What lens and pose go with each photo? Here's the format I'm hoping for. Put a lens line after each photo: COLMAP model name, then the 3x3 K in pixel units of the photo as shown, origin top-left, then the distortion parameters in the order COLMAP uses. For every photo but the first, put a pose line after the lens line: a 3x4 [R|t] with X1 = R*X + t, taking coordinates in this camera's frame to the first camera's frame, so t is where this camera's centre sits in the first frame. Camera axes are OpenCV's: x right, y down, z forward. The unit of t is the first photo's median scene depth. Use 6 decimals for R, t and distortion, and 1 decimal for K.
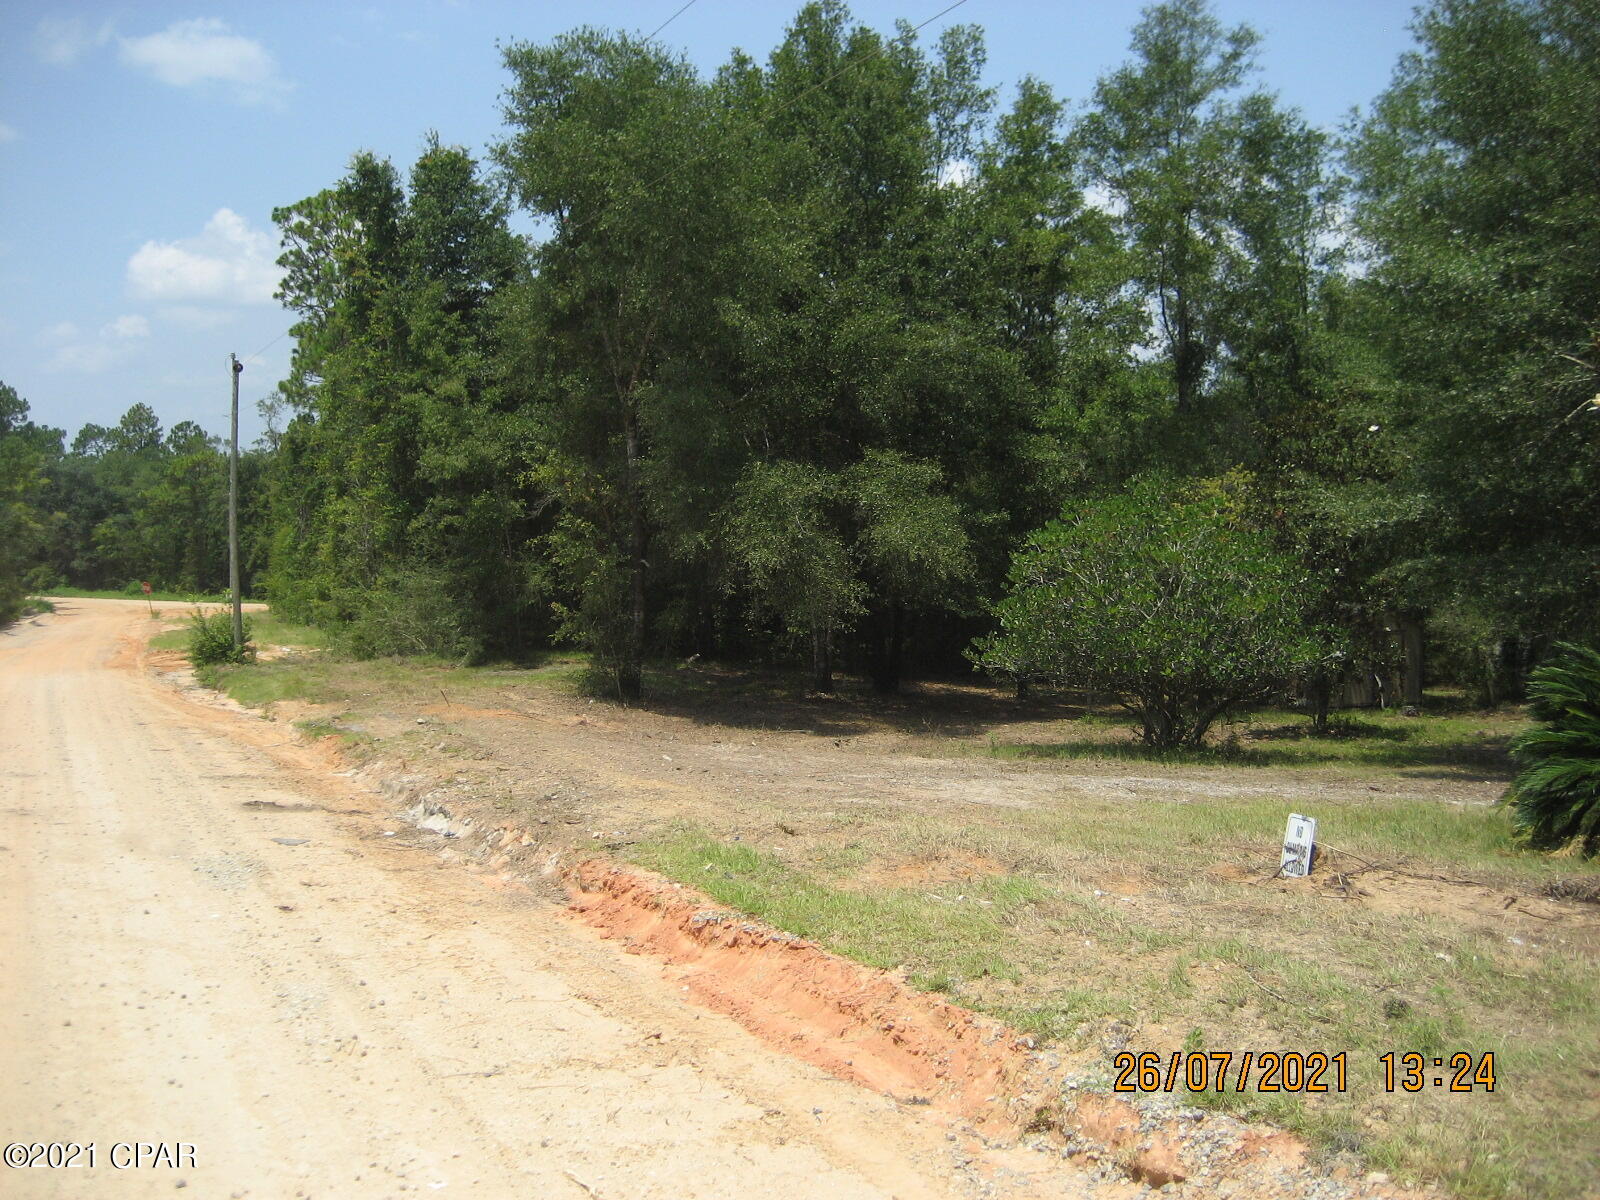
lens RADIAL K [[1678.3, 0, 788.0], [0, 1678.3, 609.1], [0, 0, 1]] dist [-0.155599, 0.230060]
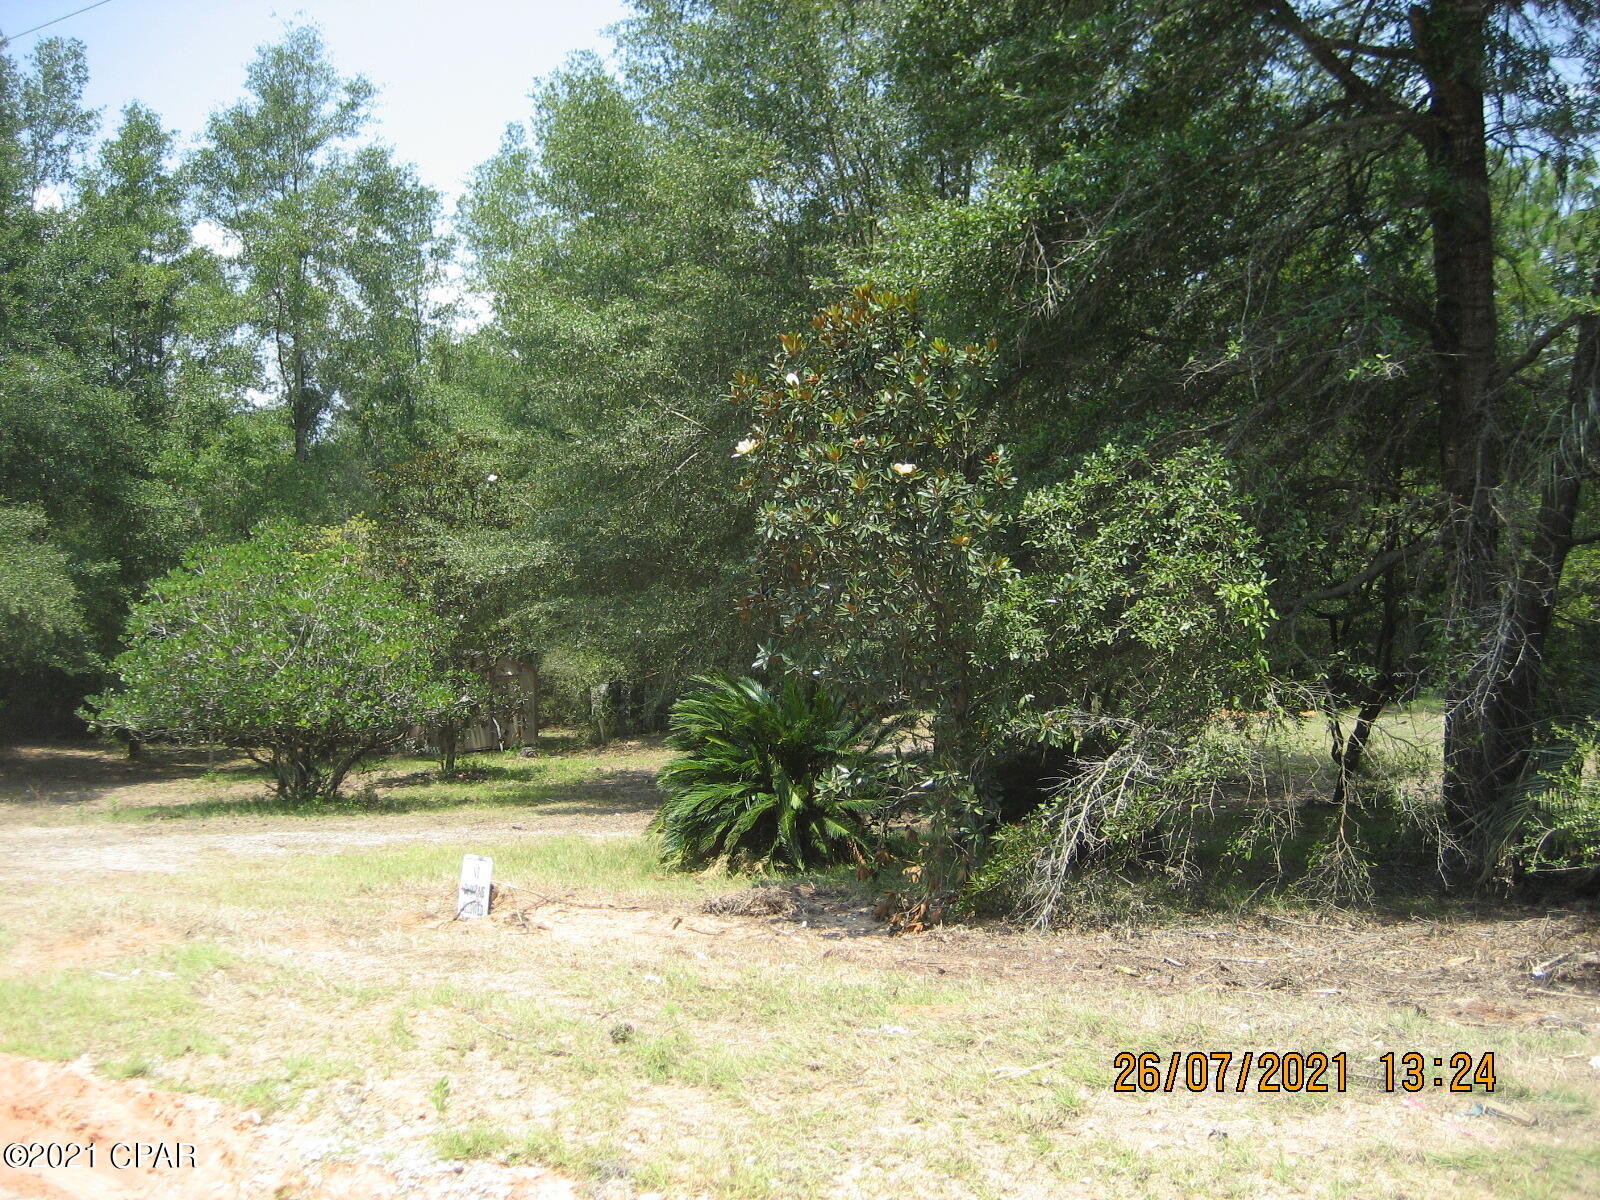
lens RADIAL K [[1678.3, 0, 788.0], [0, 1678.3, 609.1], [0, 0, 1]] dist [-0.155599, 0.230060]
pose [[0.861669, -0.013025, 0.507303, -0.013030], [0.029245, 0.999284, -0.024017, 0.001987], [-0.506627, 0.035531, 0.861433, 0.011938]]
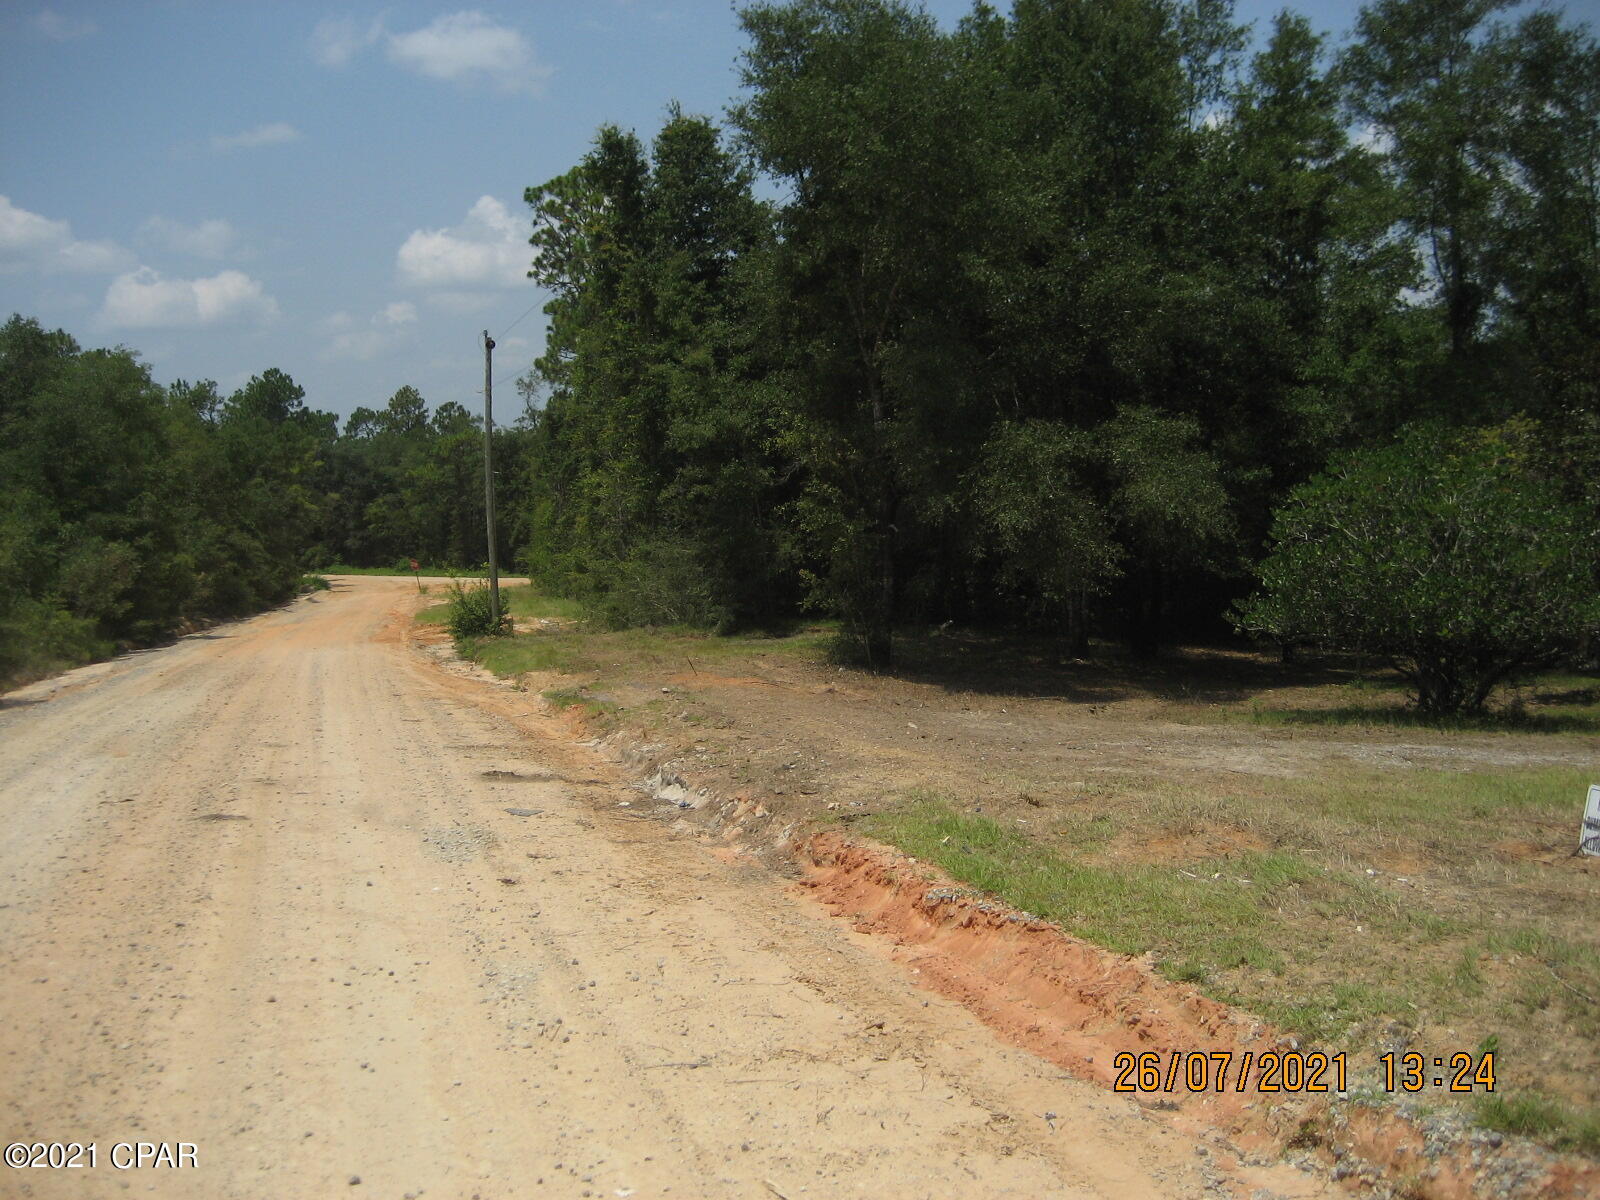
lens RADIAL K [[1670.9, 0, 791.3], [0, 1670.9, 609.5], [0, 0, 1]] dist [-0.151596, 0.217730]
pose [[0.988201, -0.012250, -0.152674, 0.003925], [0.015057, 0.999738, 0.017247, 0.002352], [0.152423, -0.019342, 0.988126, 0.021978]]
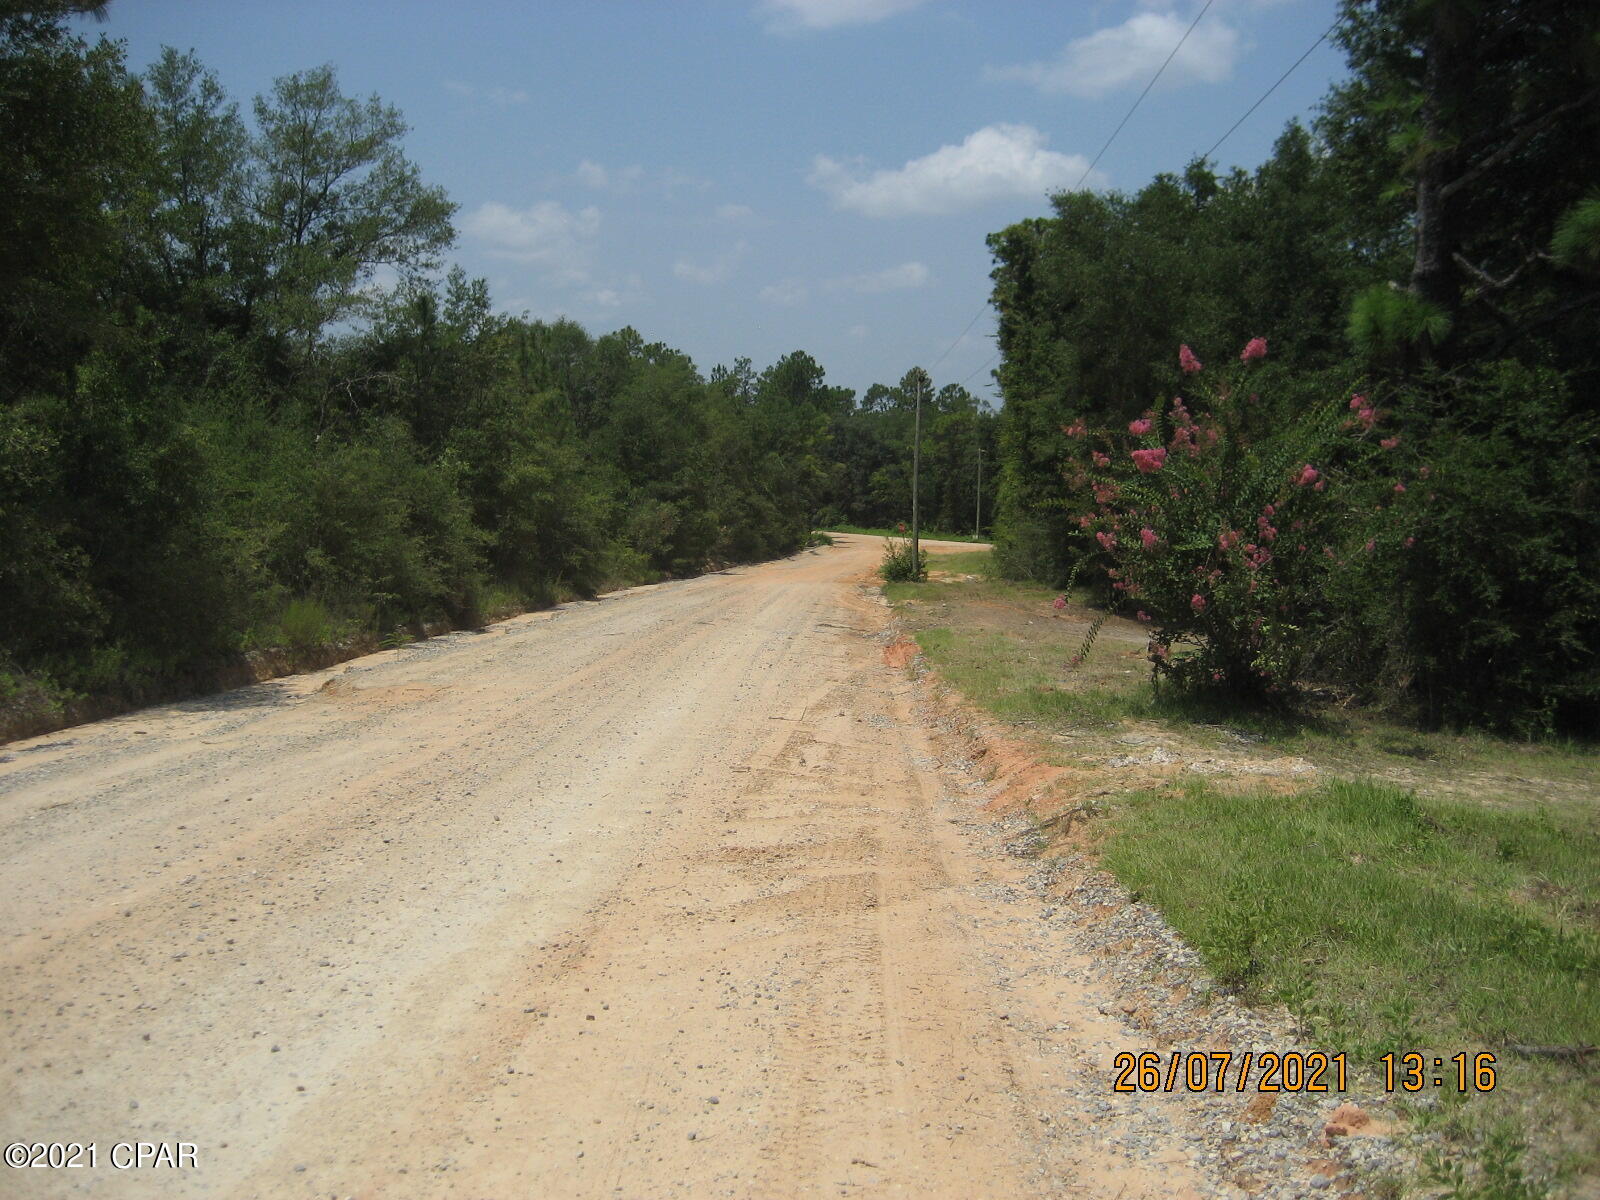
lens RADIAL K [[1965.2, 0, 800.0], [0, 1965.2, 600.0], [0, 0, 1]] dist [-0.185053, 0.004552]
pose [[0.891647, 0.048836, -0.450089, 0.432246], [-0.040136, 0.998777, 0.028859, 0.003502], [0.450948, -0.007668, 0.892517, -0.713161]]
